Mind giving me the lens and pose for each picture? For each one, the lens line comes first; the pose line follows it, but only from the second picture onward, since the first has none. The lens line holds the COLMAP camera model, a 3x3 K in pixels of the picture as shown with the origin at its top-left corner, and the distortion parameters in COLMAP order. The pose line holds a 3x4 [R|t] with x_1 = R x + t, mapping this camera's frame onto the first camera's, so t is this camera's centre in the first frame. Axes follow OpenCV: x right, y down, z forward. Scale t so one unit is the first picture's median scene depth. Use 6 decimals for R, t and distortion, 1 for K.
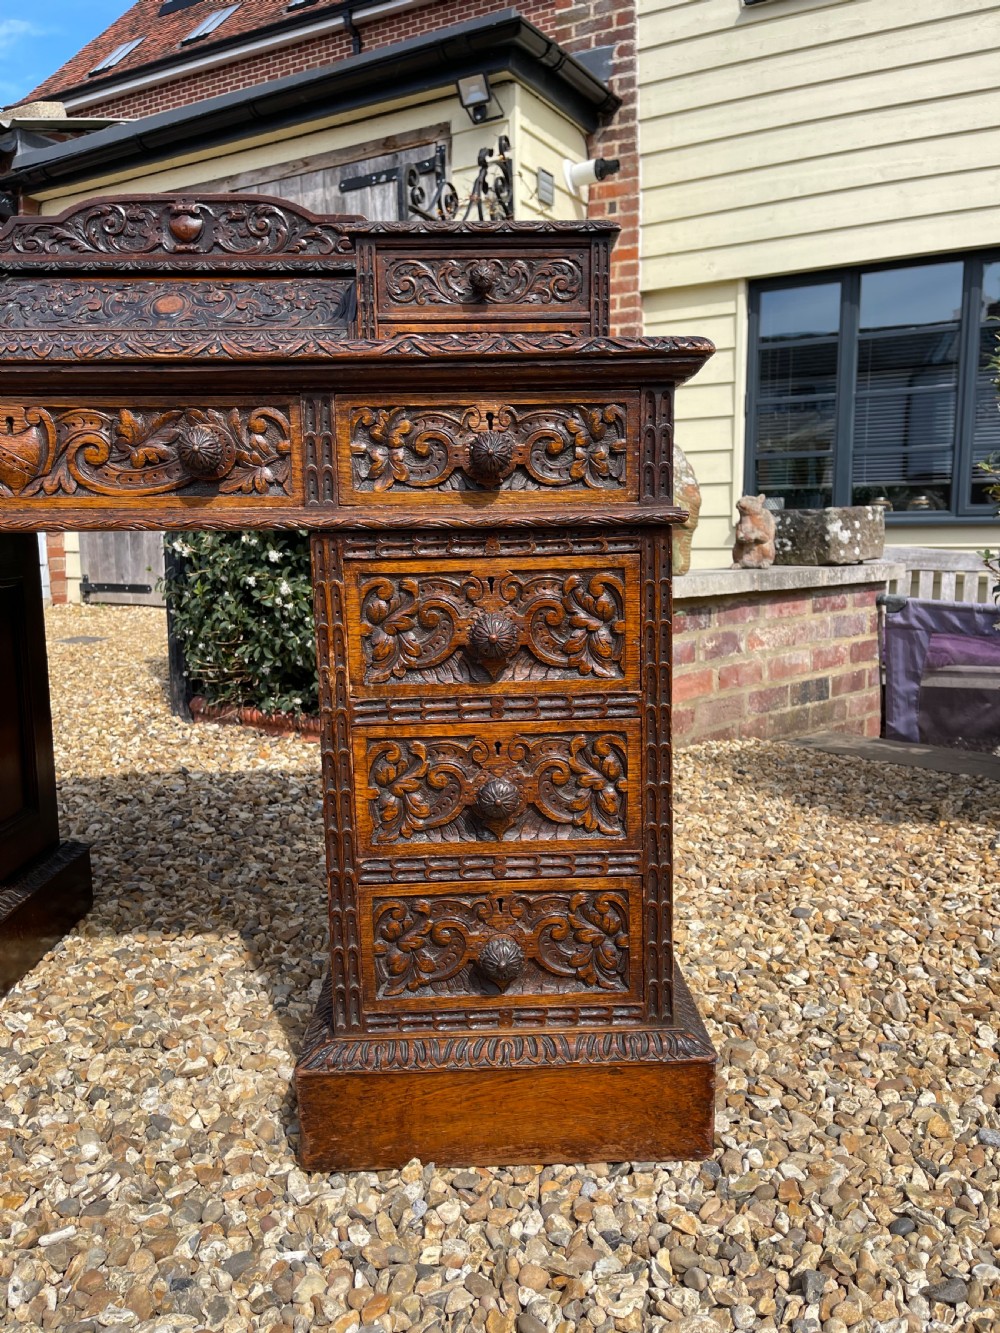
lens RADIAL K [[1003.3, 0, 507.1], [0, 1003.3, 677.6], [0, 0, 1]] dist [0.077641, -0.105667]
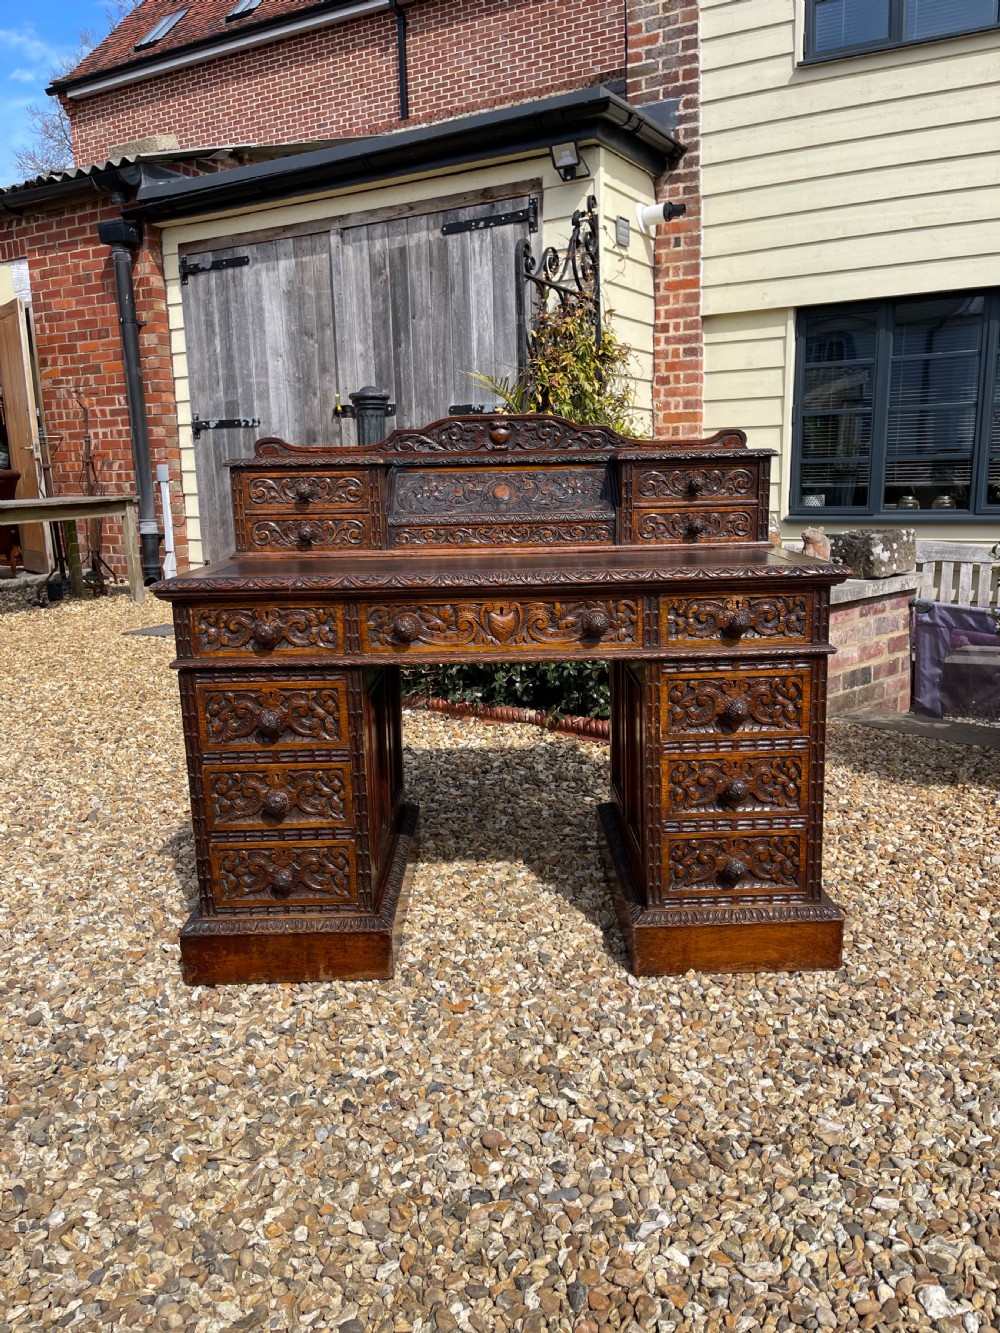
lens RADIAL K [[1003.3, 0, 507.4], [0, 1003.3, 678.4], [0, 0, 1]] dist [0.077641, -0.105667]
pose [[0.999888, -0.009032, -0.011939, -0.130795], [0.009733, 0.998153, 0.059962, -0.067412], [0.011375, -0.060072, 0.998129, -0.293893]]
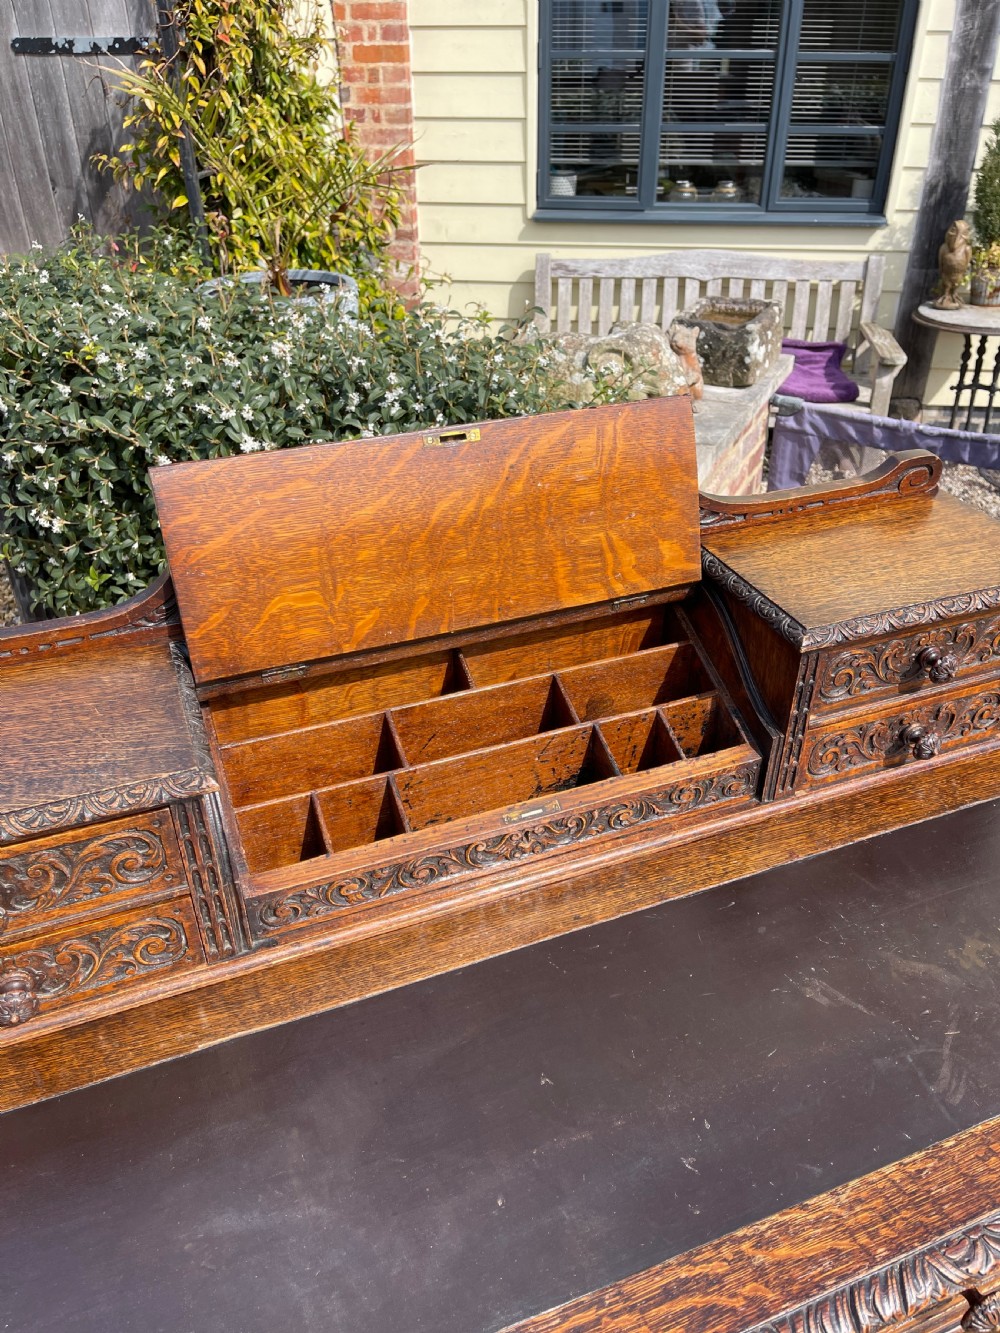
lens RADIAL K [[1003.3, 0, 497.2], [0, 1003.3, 670.0], [0, 0, 1]] dist [0.077641, -0.105667]
pose [[0.934930, -0.195288, 0.296256, -0.224737], [0.050879, 0.900076, 0.432752, -0.294160], [-0.351164, -0.389520, 0.851444, 0.182953]]
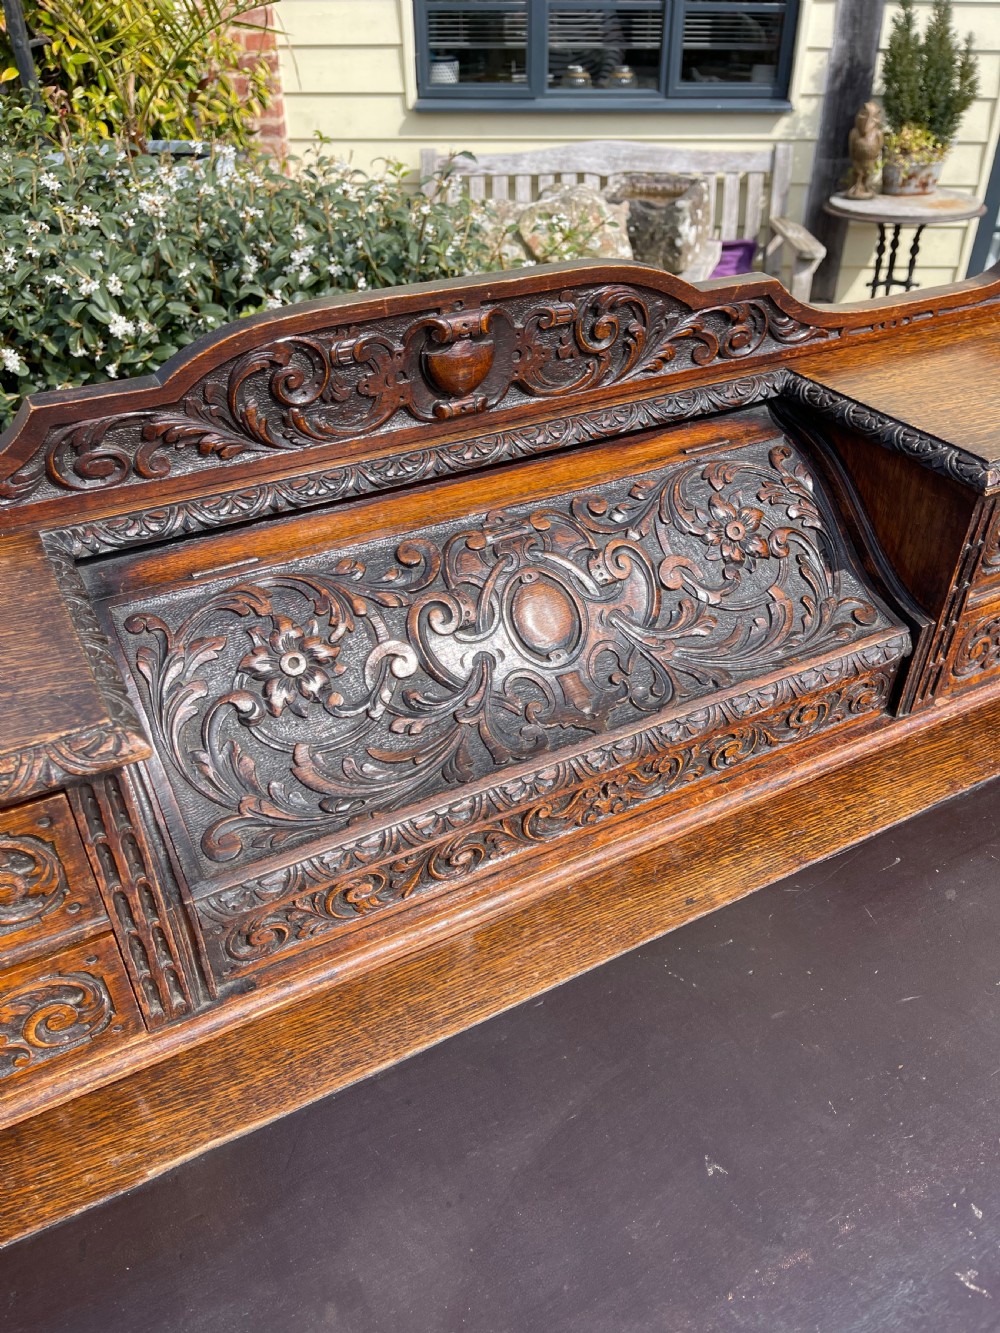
lens RADIAL K [[1003.3, 0, 495.3], [0, 1003.3, 672.5], [0, 0, 1]] dist [0.077641, -0.105667]
pose [[0.883233, -0.274392, 0.380275, -0.228910], [0.061520, 0.871725, 0.486118, -0.243956], [-0.464882, -0.405961, 0.786817, 0.270481]]
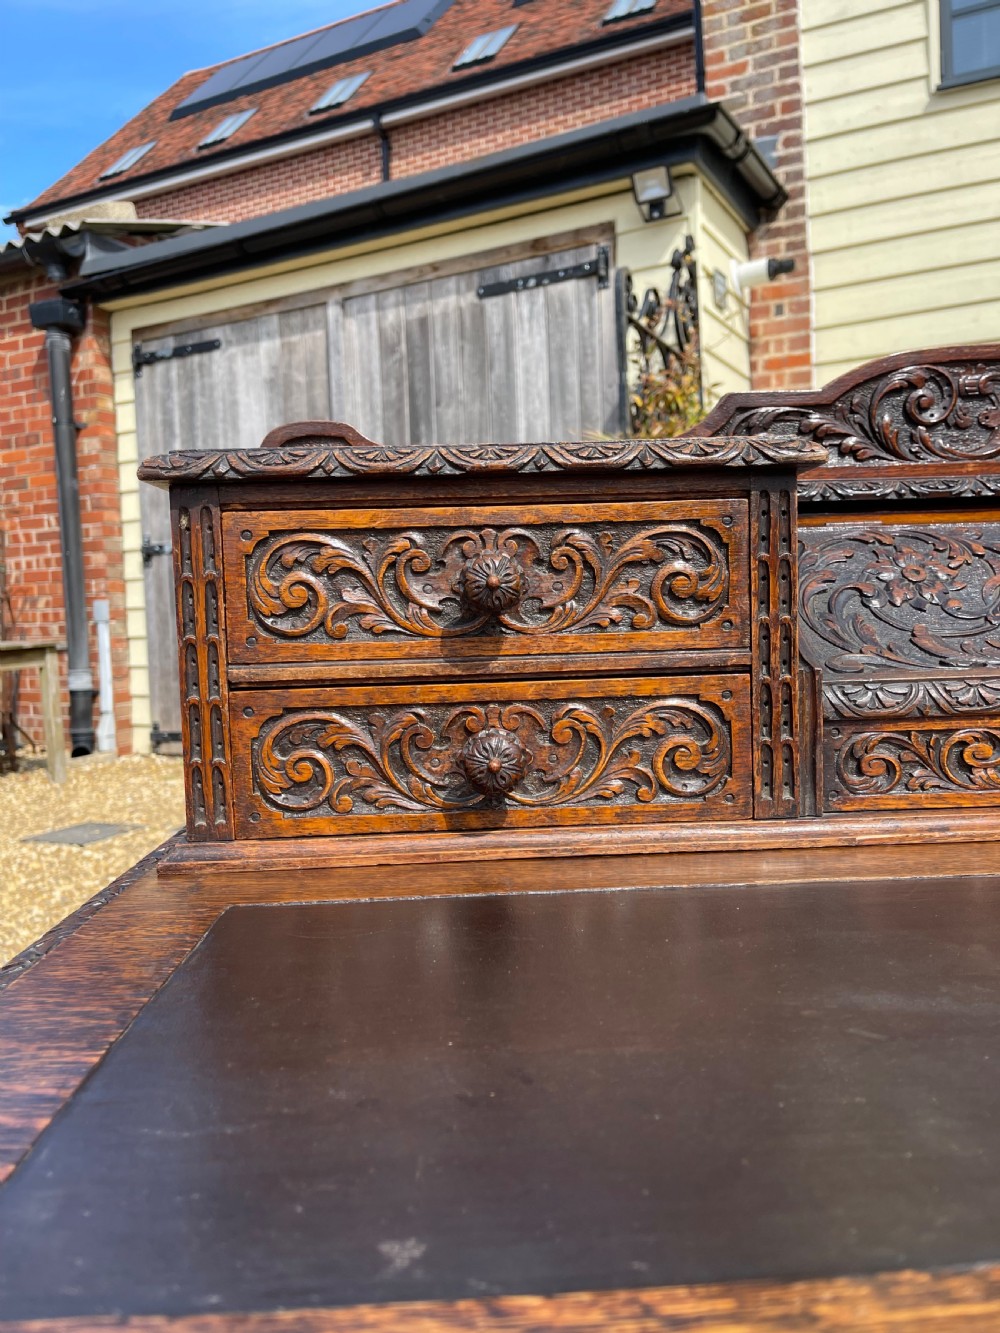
lens RADIAL K [[1003.3, 0, 504.3], [0, 1003.3, 679.2], [0, 0, 1]] dist [0.077641, -0.105667]
pose [[0.999394, -0.023037, 0.026086, -0.277242], [0.025009, 0.996642, -0.077976, -0.126451], [-0.024202, 0.078581, 0.996614, 0.236593]]
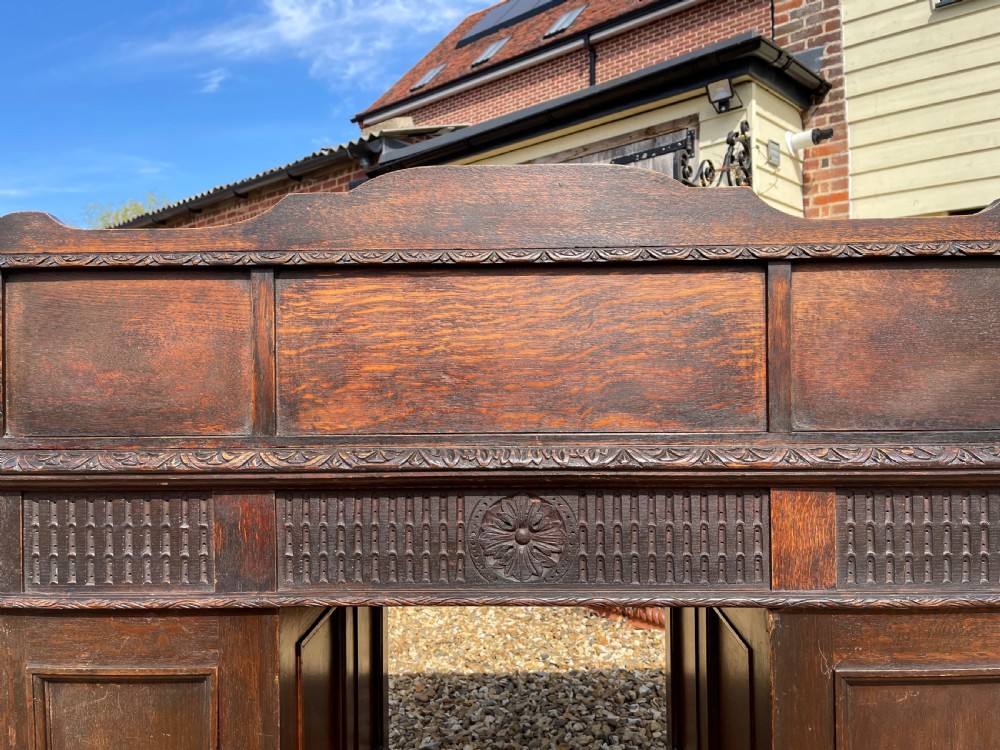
lens RADIAL K [[752.7, 0, 506.4], [0, 752.7, 371.3], [0, 0, 1]] dist [0.077641, -0.105667]
pose [[0.975246, -0.005242, -0.221061, -0.125228], [-0.029065, 0.988007, -0.151652, -0.080354], [0.219205, 0.154323, 0.963397, 0.053774]]
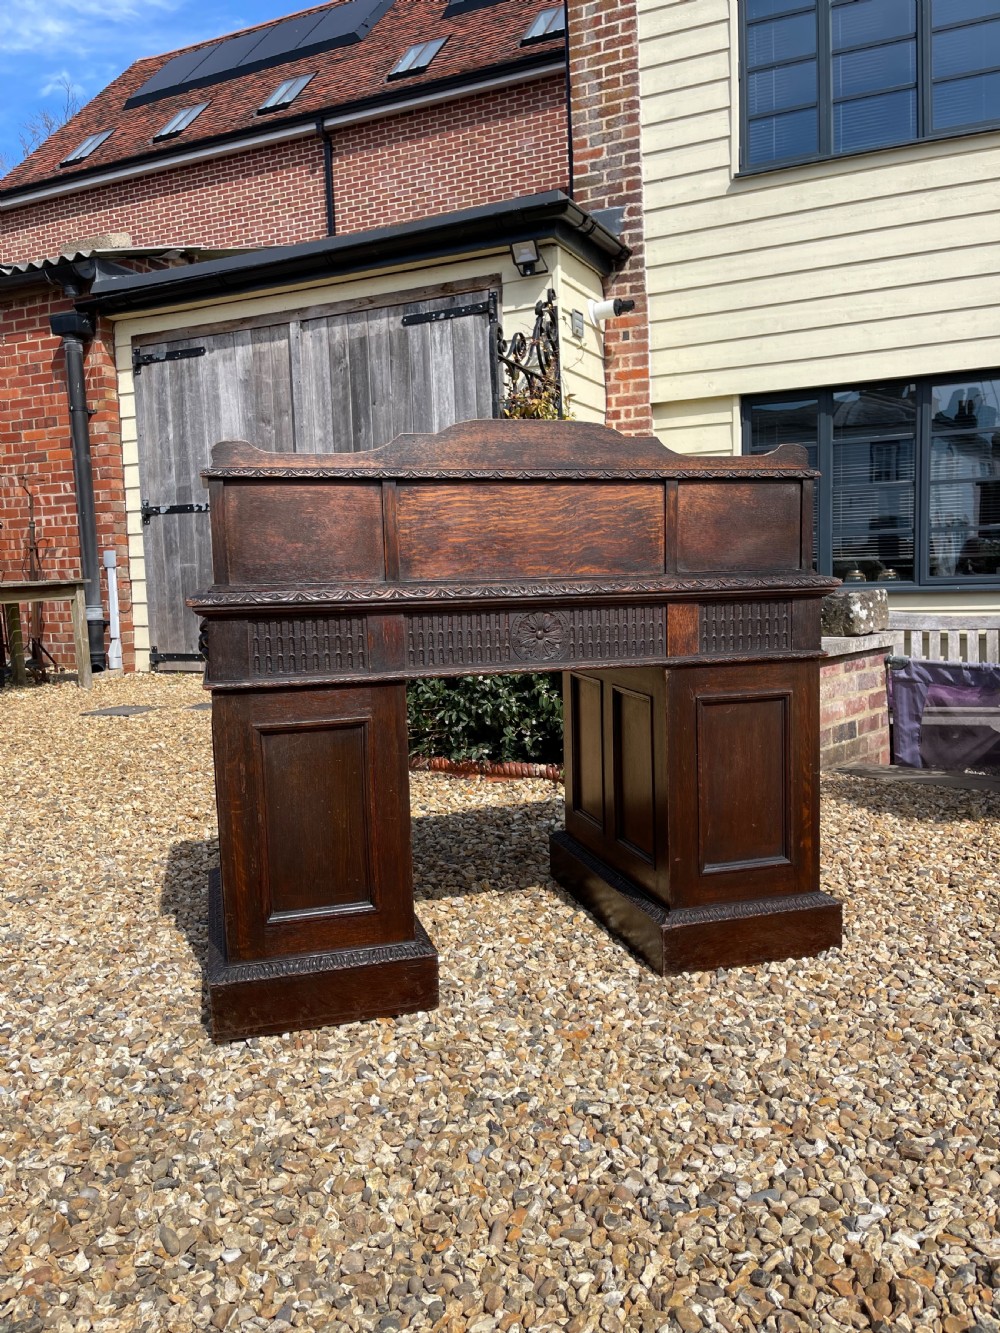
lens RADIAL K [[1003.3, 0, 496.2], [0, 1003.3, 672.9], [0, 0, 1]] dist [0.077641, -0.105667]
pose [[0.996983, -0.027091, 0.072739, -0.246052], [0.030587, 0.998408, -0.047384, -0.014436], [-0.071339, 0.049466, 0.996225, -0.284261]]
